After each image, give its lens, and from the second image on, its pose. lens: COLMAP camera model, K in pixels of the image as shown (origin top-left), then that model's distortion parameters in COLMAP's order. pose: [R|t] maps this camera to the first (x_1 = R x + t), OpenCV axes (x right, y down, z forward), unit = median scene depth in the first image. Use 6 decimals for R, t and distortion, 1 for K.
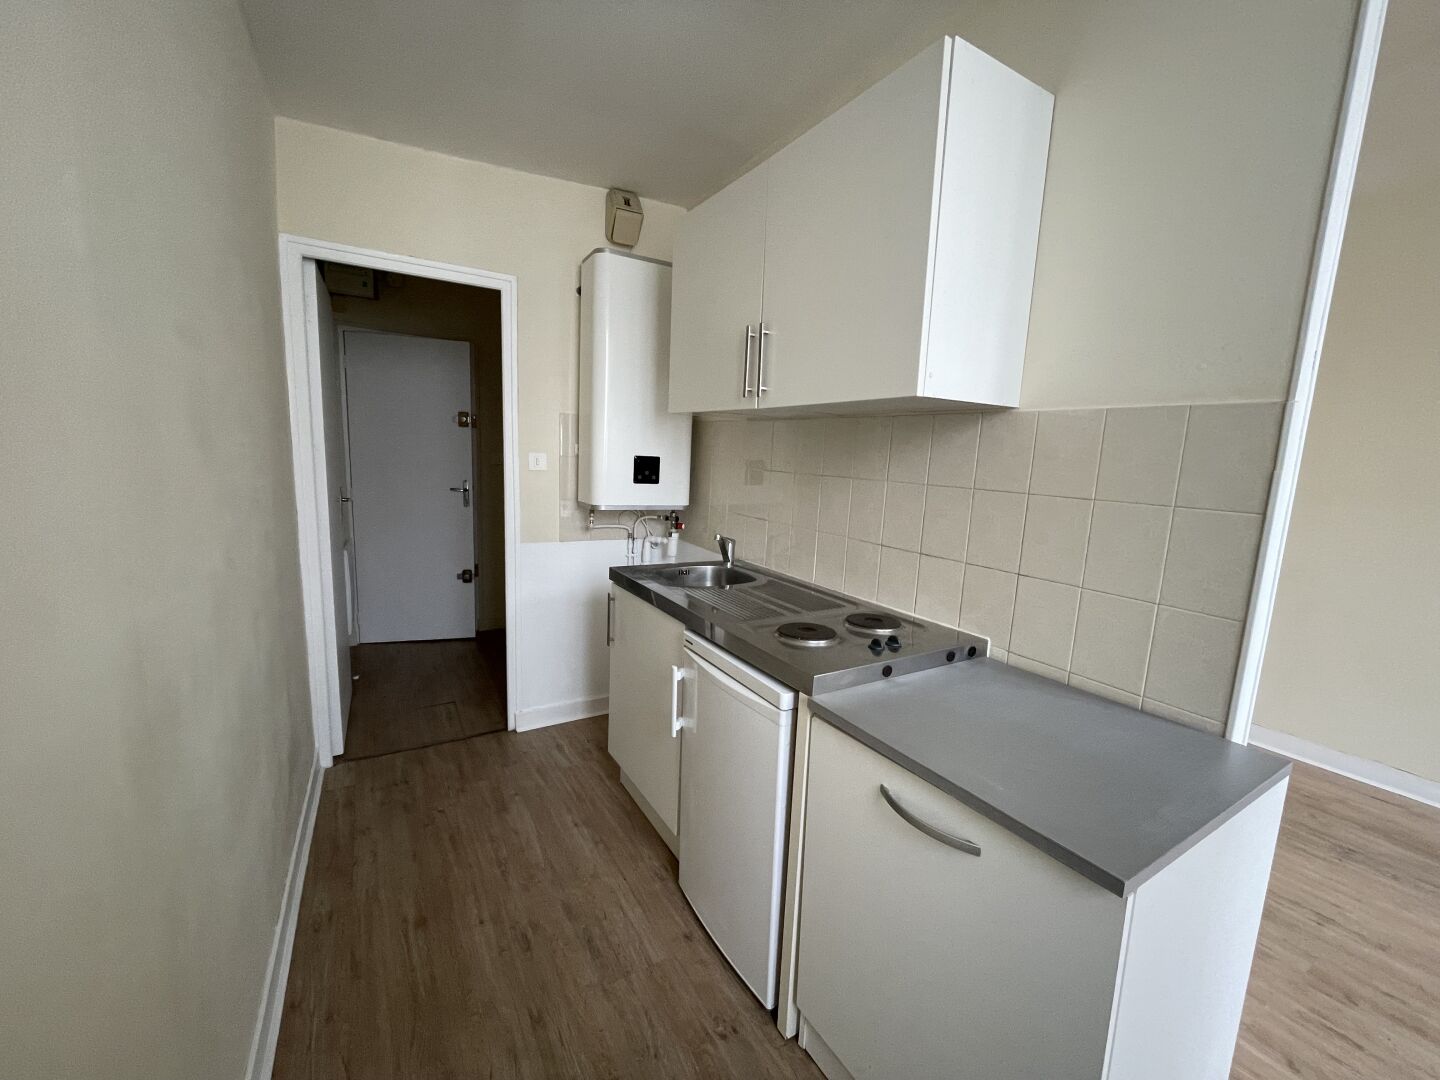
lens RADIAL K [[581.5, 0, 723.4], [0, 581.5, 541.4], [0, 0, 1]] dist [-0.001782, -0.000110]
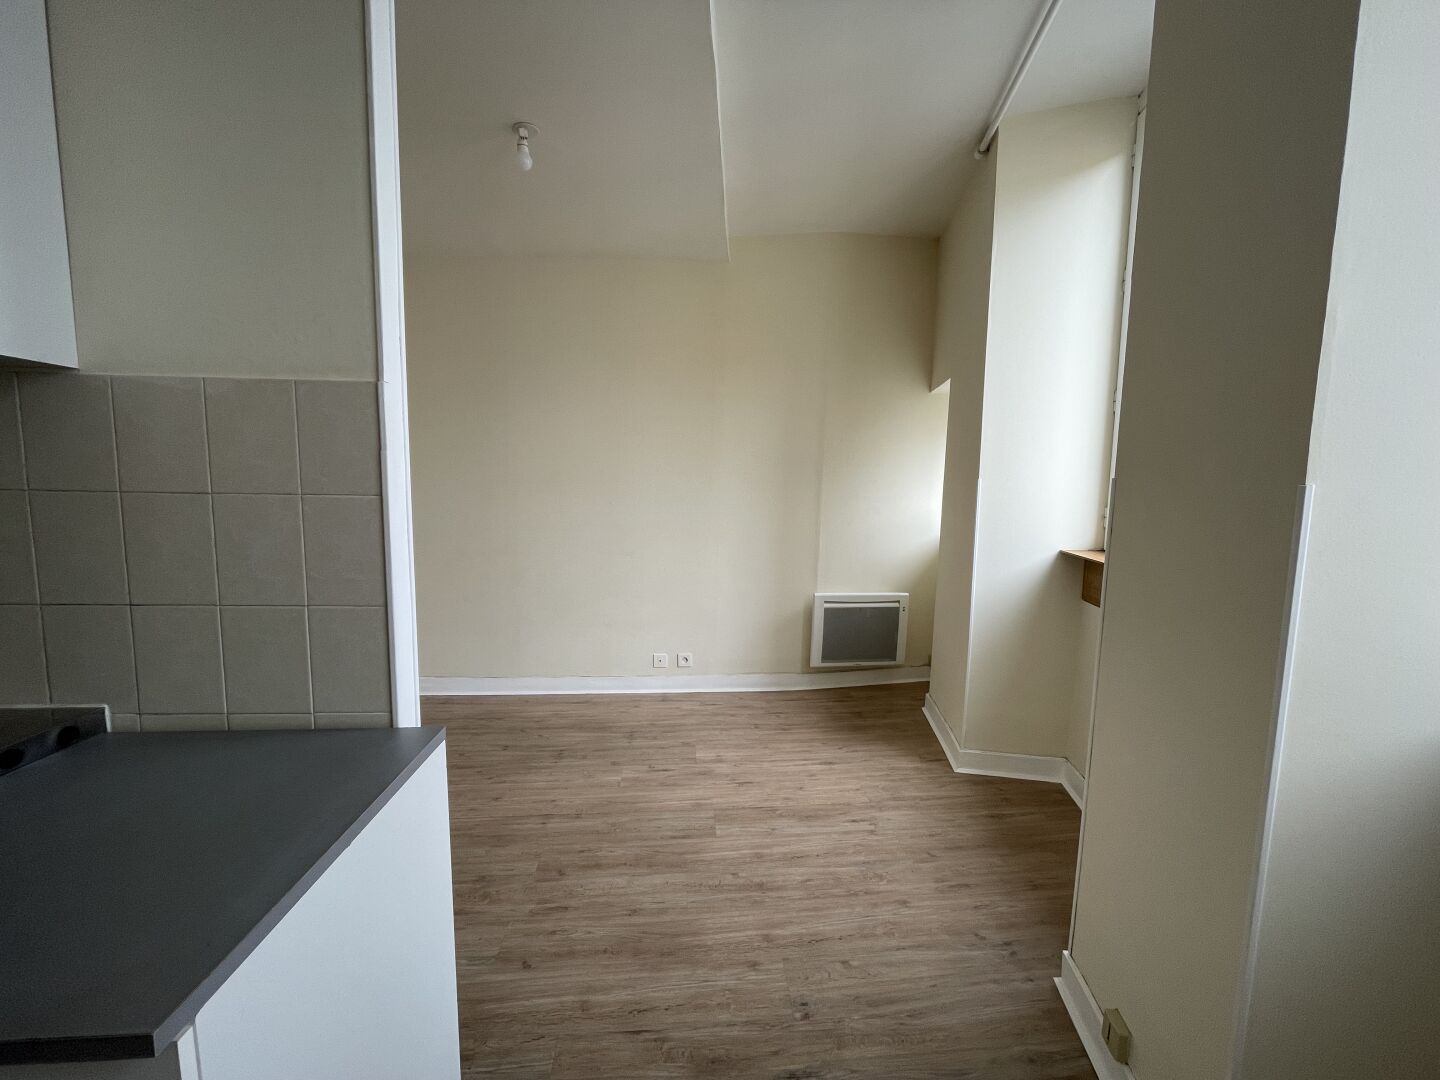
lens RADIAL K [[581.5, 0, 725.7], [0, 581.5, 539.7], [0, 0, 1]] dist [-0.001782, -0.000110]
pose [[0.458430, -0.125087, 0.879884, 0.224640], [0.135742, 0.988284, 0.069775, 0.026863], [-0.878303, 0.087450, 0.470038, 0.018303]]
